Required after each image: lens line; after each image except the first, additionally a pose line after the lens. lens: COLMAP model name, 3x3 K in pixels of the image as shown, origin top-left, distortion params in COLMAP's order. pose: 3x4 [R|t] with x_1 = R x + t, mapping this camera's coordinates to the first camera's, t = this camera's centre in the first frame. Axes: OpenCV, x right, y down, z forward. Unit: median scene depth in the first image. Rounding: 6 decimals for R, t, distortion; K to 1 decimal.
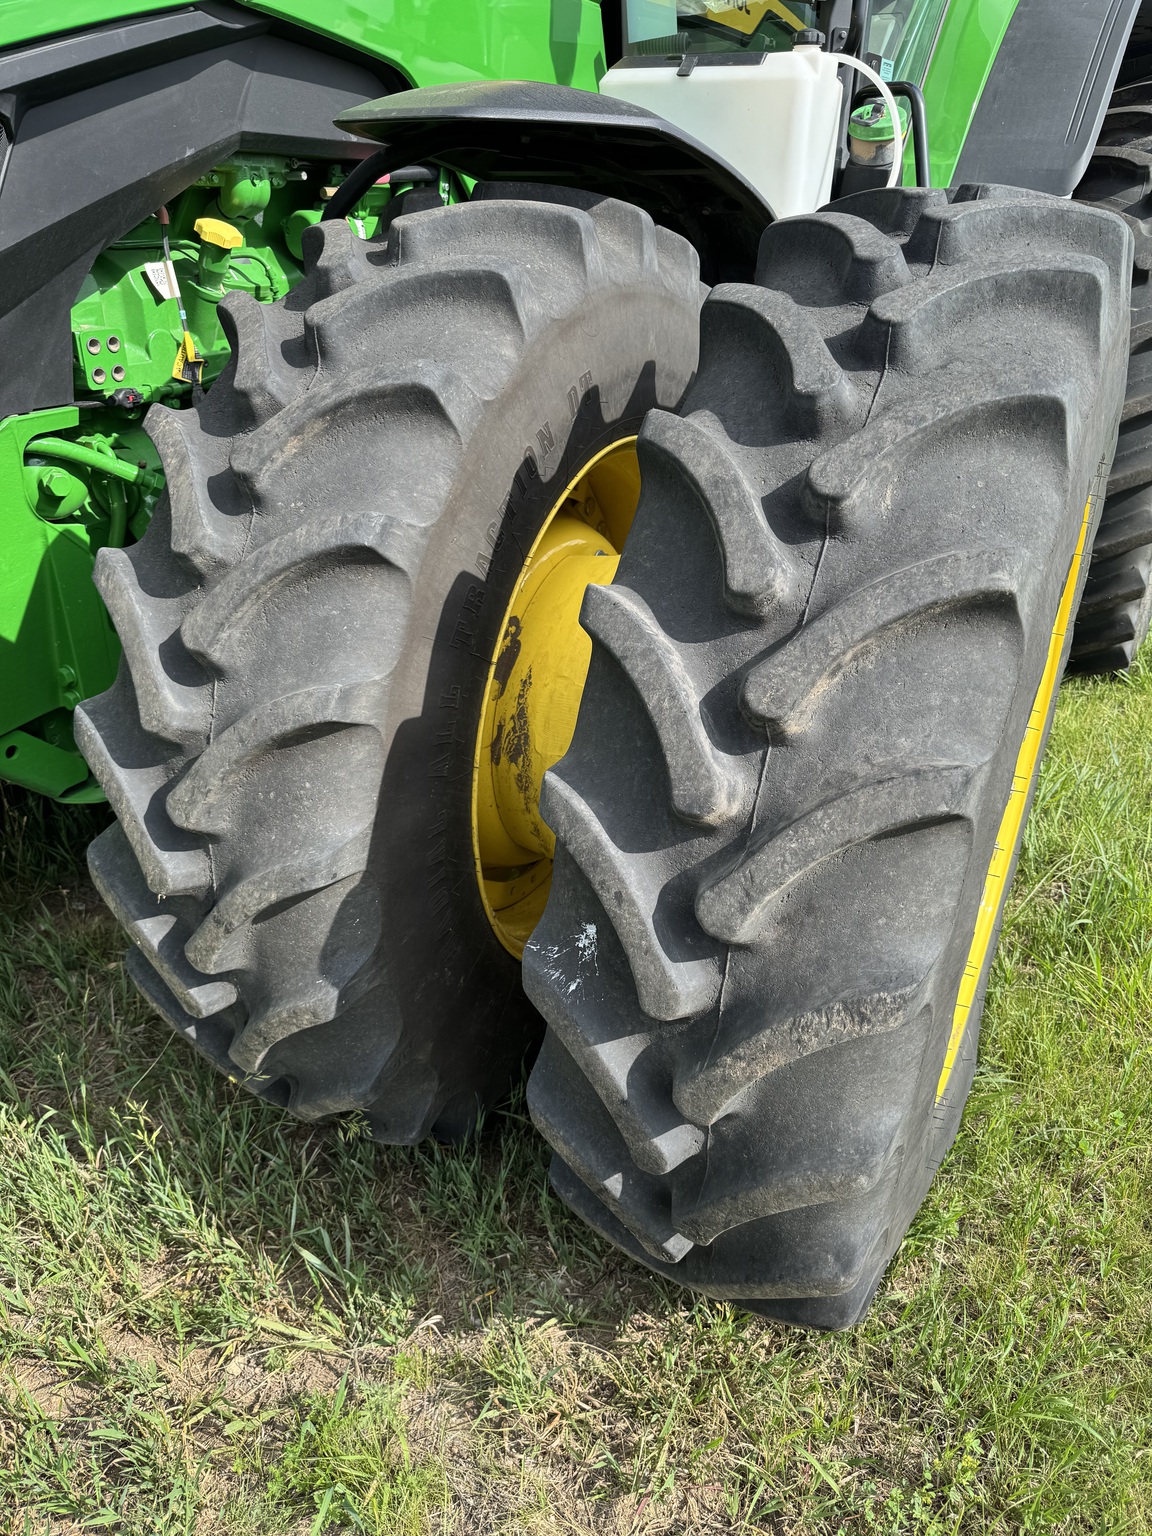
lens RADIAL K [[1023.7, 0, 573.6], [0, 1023.7, 758.7], [0, 0, 1]] dist [0.076671, -0.092951]
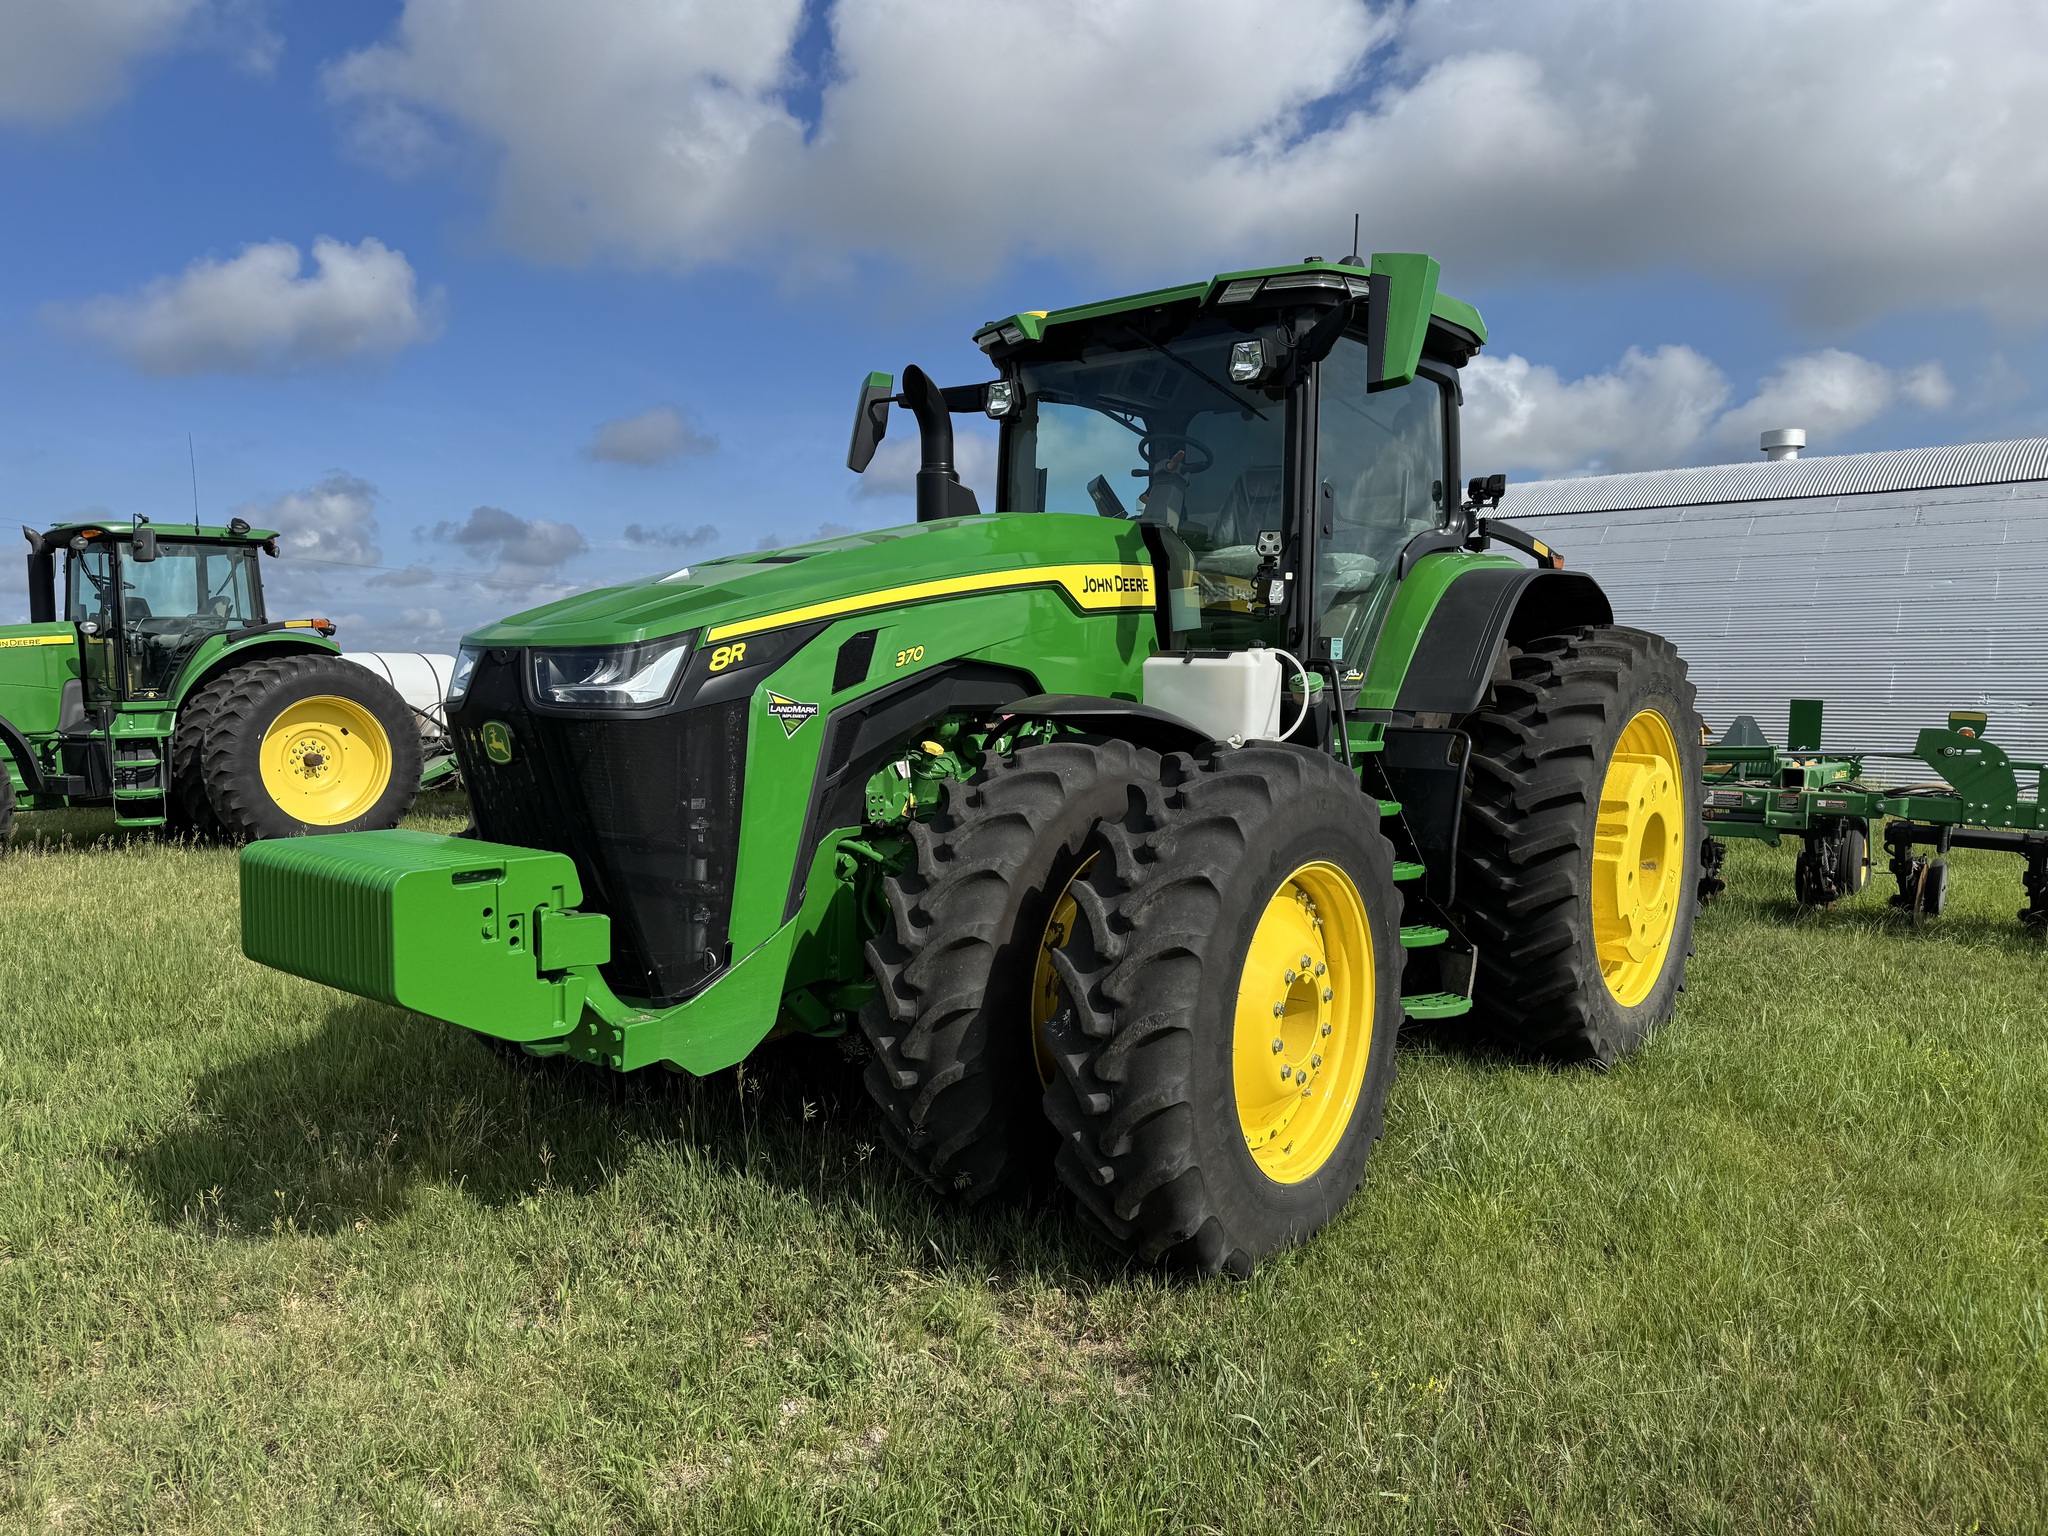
lens RADIAL K [[1364.9, 0, 989.4], [0, 1364.9, 771.3], [0, 0, 1]] dist [0.076671, -0.092951]
pose [[0.981839, 0.007024, -0.189587, 0.392926], [-0.081015, 0.919141, -0.385509, 0.799698], [0.171549, 0.393867, 0.903017, -1.978298]]
